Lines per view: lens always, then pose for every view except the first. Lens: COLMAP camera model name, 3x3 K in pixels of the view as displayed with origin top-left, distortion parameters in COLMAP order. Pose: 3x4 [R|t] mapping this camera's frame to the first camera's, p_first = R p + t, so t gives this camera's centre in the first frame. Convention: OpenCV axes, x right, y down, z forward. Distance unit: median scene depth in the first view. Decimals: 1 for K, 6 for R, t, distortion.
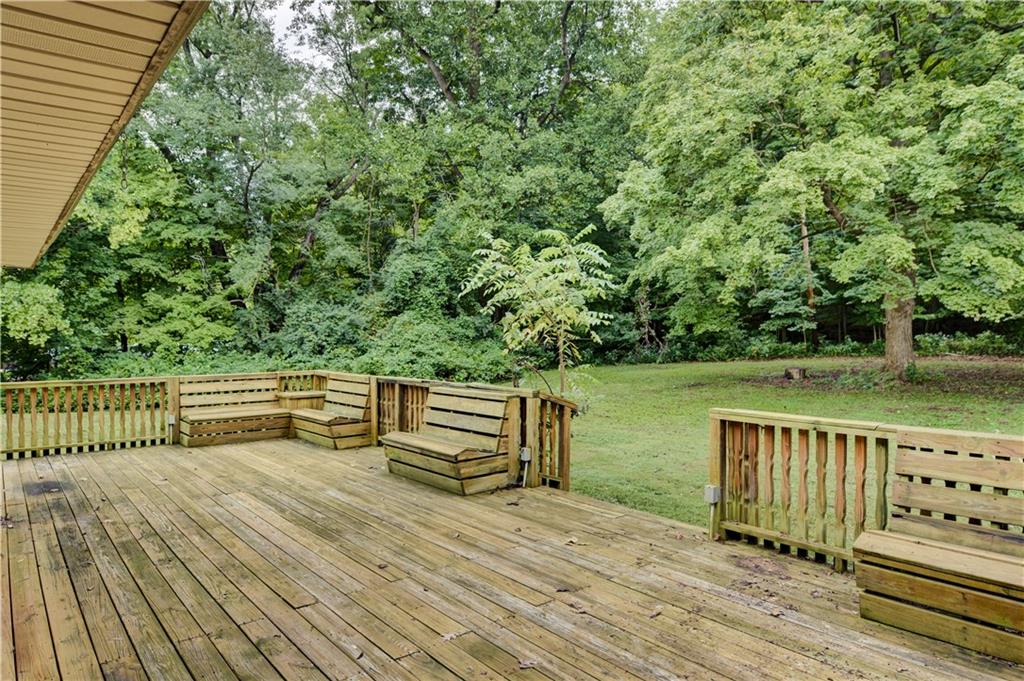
lens RADIAL K [[627.8, 0, 517.8], [0, 627.8, 340.0], [0, 0, 1]] dist [-0.009965, -0.006537]
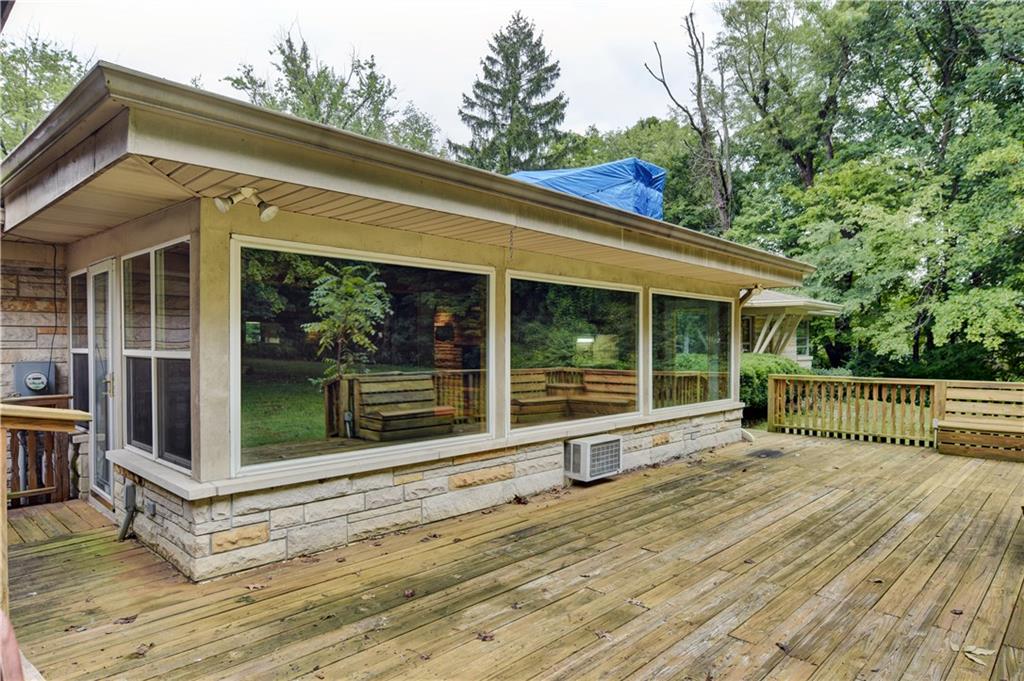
lens RADIAL K [[627.8, 0, 517.8], [0, 627.8, 342.2], [0, 0, 1]] dist [-0.009965, -0.006537]
pose [[0.102343, 0.004904, -0.994737, 0.630395], [-0.006789, 0.999968, 0.004231, -0.002194], [0.994726, 0.006320, 0.102373, 0.419475]]
